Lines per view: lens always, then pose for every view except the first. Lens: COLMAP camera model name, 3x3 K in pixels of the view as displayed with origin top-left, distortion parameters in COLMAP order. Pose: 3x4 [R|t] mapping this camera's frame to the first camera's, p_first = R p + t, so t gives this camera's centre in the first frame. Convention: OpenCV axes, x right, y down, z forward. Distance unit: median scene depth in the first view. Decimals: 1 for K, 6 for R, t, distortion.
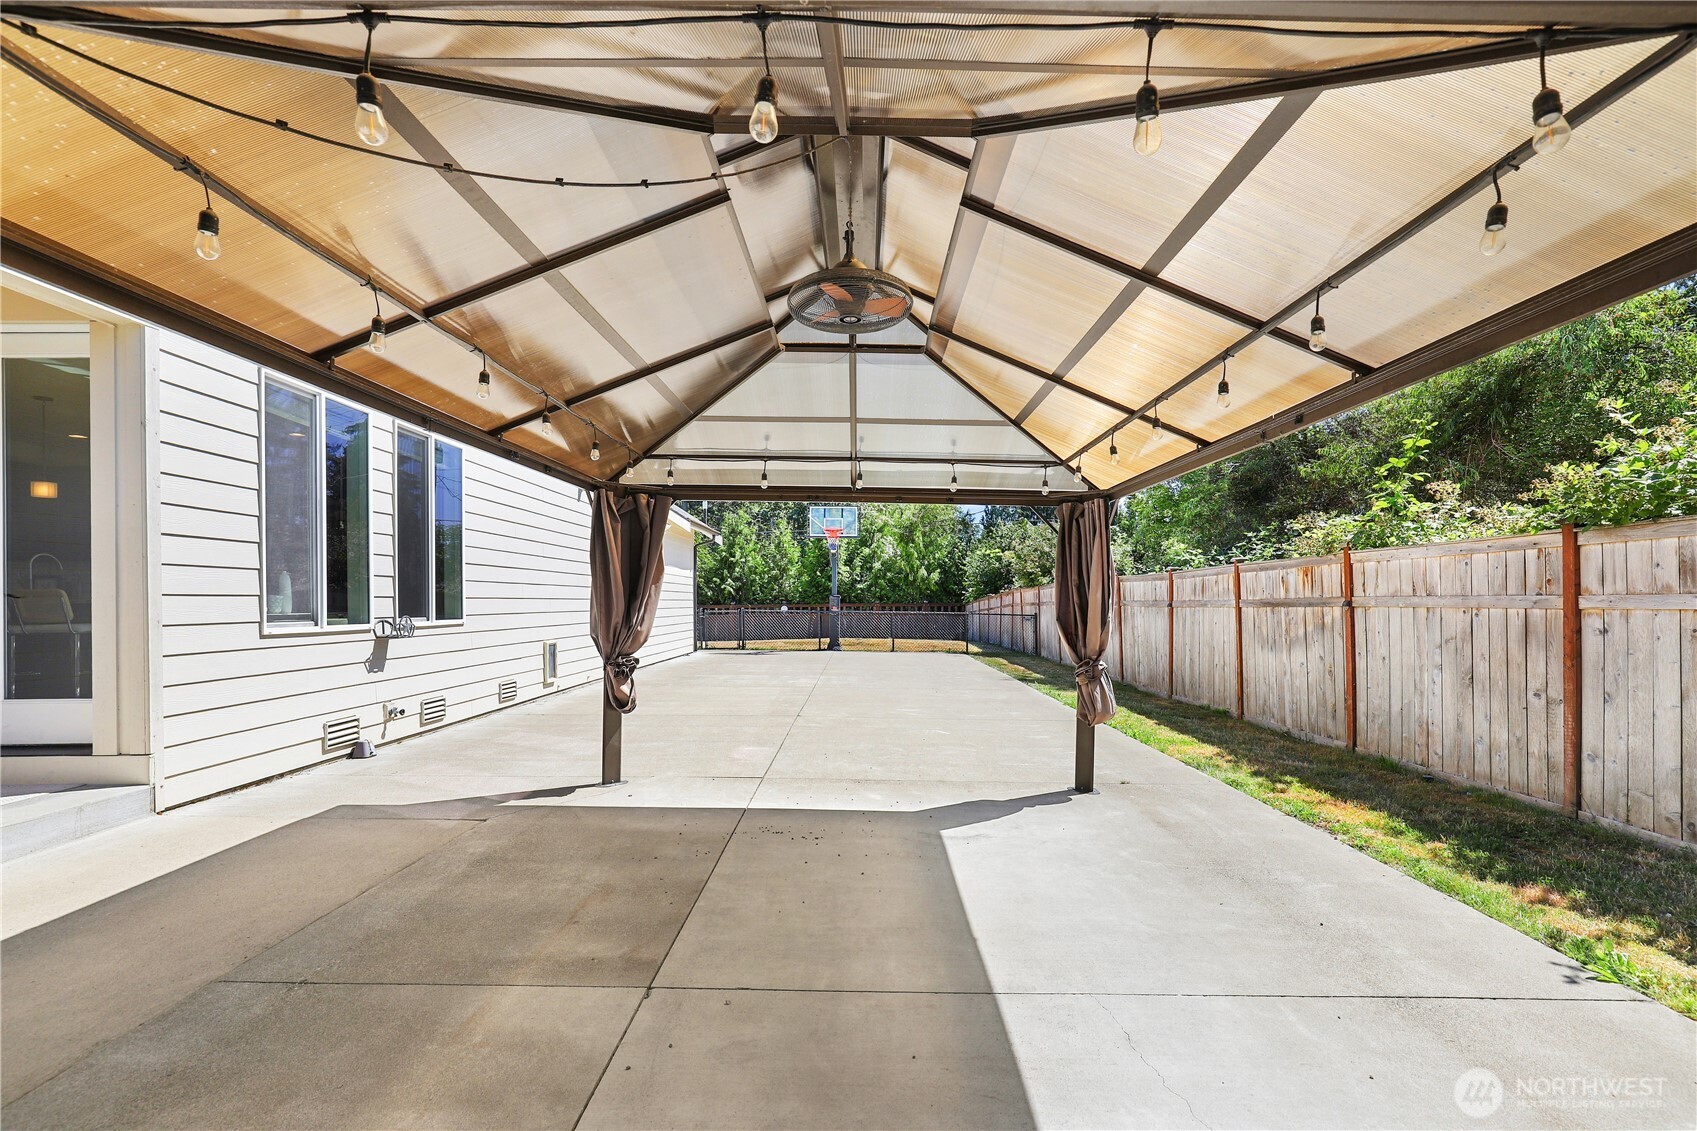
lens RADIAL K [[788.1, 0, 875.7], [0, 788.1, 602.1], [0, 0, 1]] dist [-0.008275, 0.003205]
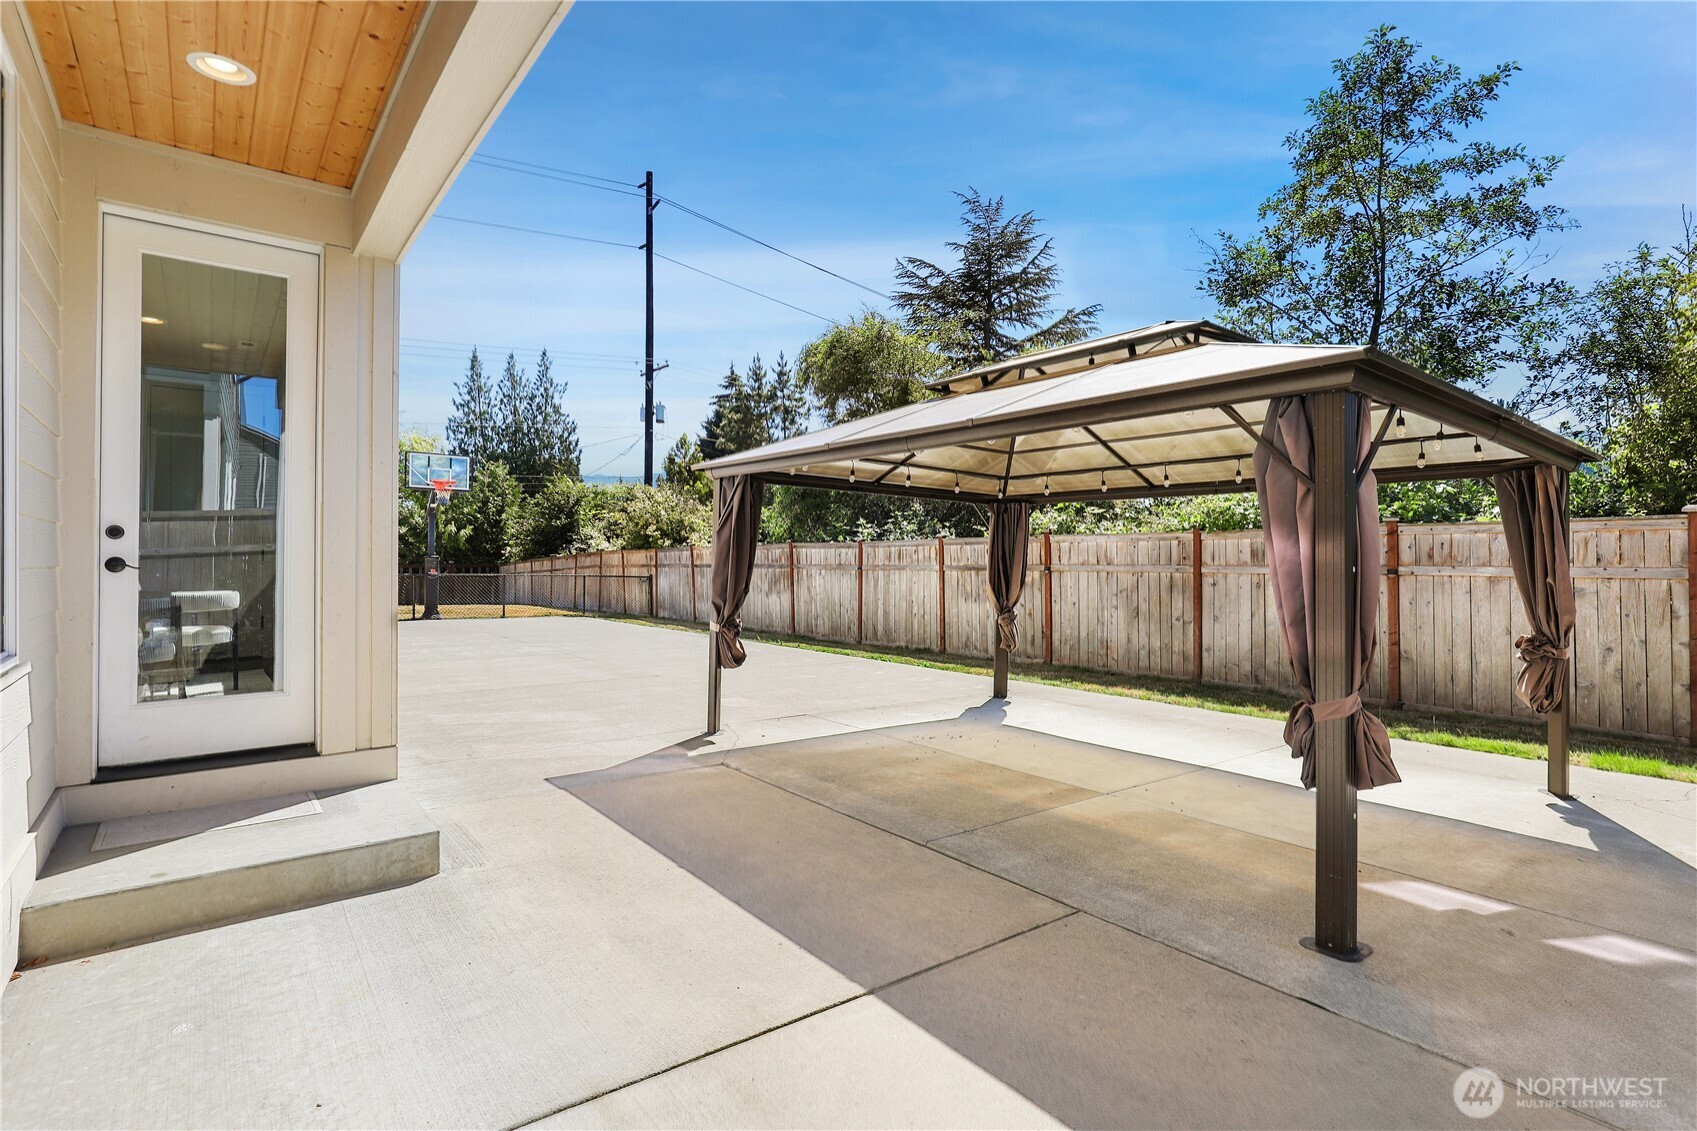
lens RADIAL K [[788.1, 0, 916.7], [0, 788.1, 553.4], [0, 0, 1]] dist [-0.008275, 0.003205]
pose [[0.774794, 0.011483, 0.632109, -0.755411], [-0.004470, 0.999910, -0.012686, -0.010285], [-0.632198, 0.007004, 0.774775, -0.044576]]
